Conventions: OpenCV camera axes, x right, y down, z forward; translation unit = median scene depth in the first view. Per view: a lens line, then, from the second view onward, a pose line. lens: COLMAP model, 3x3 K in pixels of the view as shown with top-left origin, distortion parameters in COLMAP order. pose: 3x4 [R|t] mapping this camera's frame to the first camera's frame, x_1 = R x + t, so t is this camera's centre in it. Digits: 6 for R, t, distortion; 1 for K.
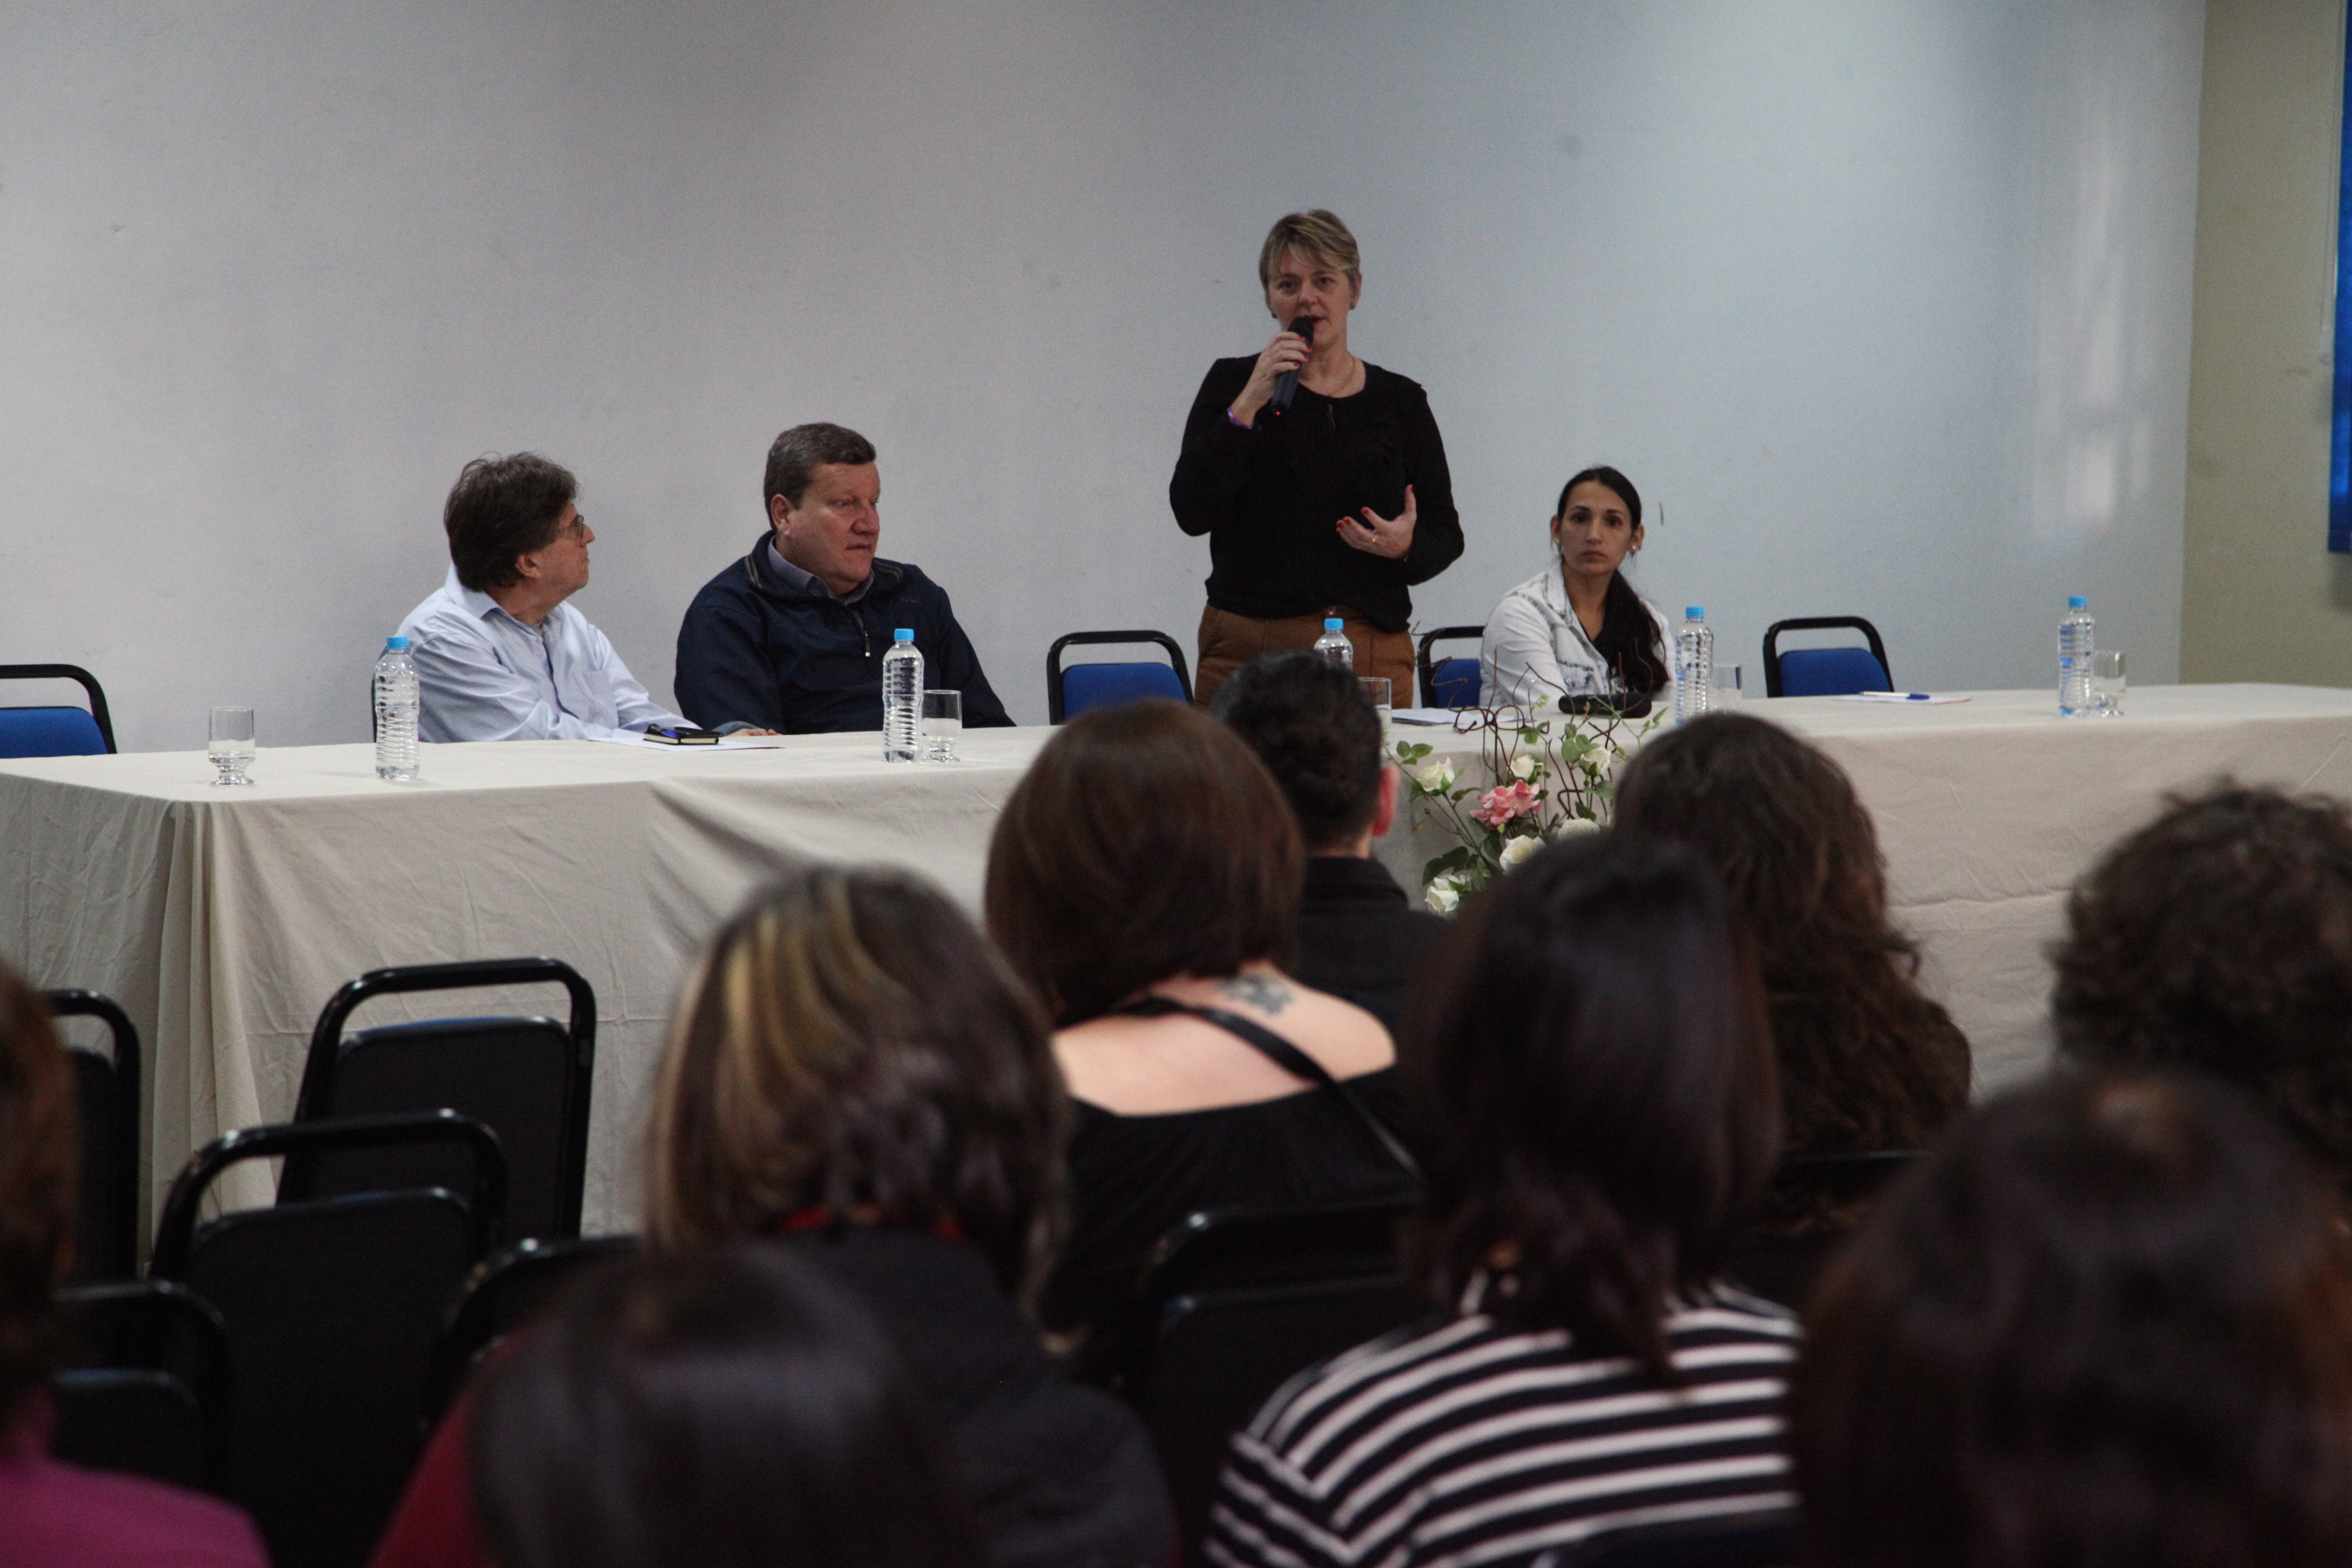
lens RADIAL K [[6682.5, 0, 1176.0], [0, 6682.5, 784.0], [0, 0, 1]] dist [0.664893, -0.243009]
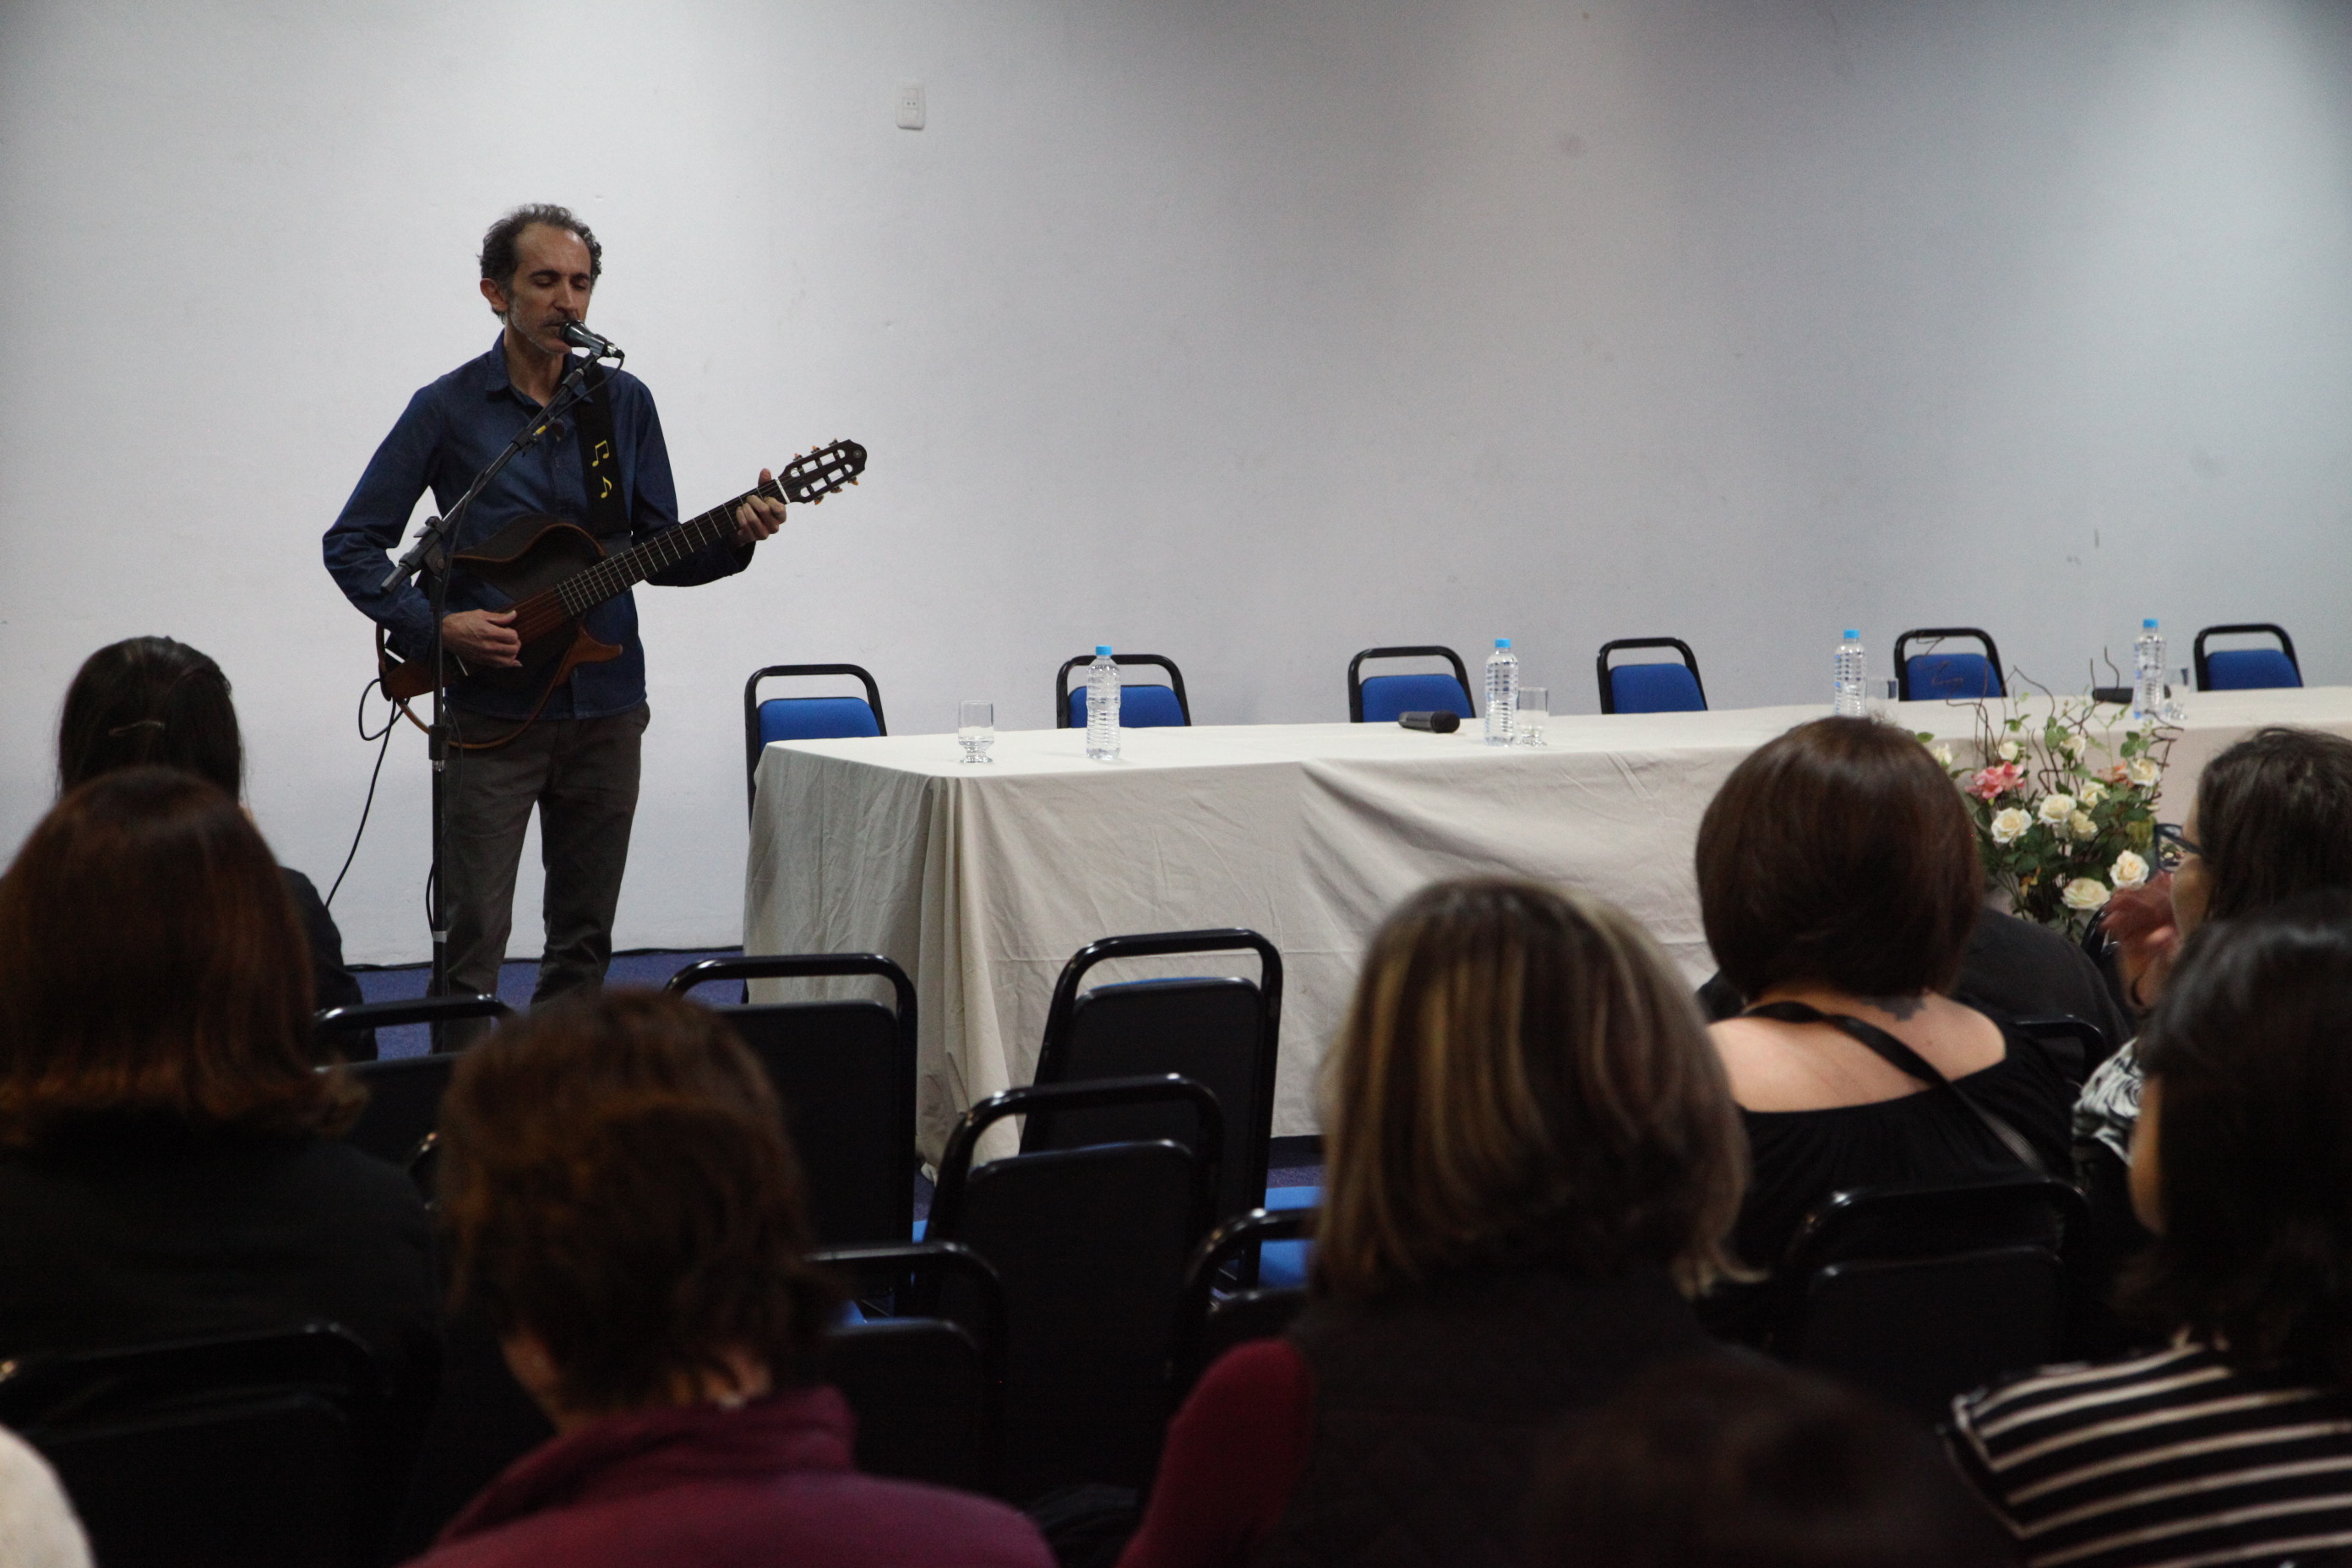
lens RADIAL K [[4829.0, 0, 1176.0], [0, 4829.0, 784.0], [0, 0, 1]] dist [0.400363, 0.027470]
pose [[0.995900, 0.006512, -0.090228, -0.020244], [-0.005176, 0.999874, 0.015035, -0.009619], [0.090315, -0.014507, 0.995808, 0.100542]]
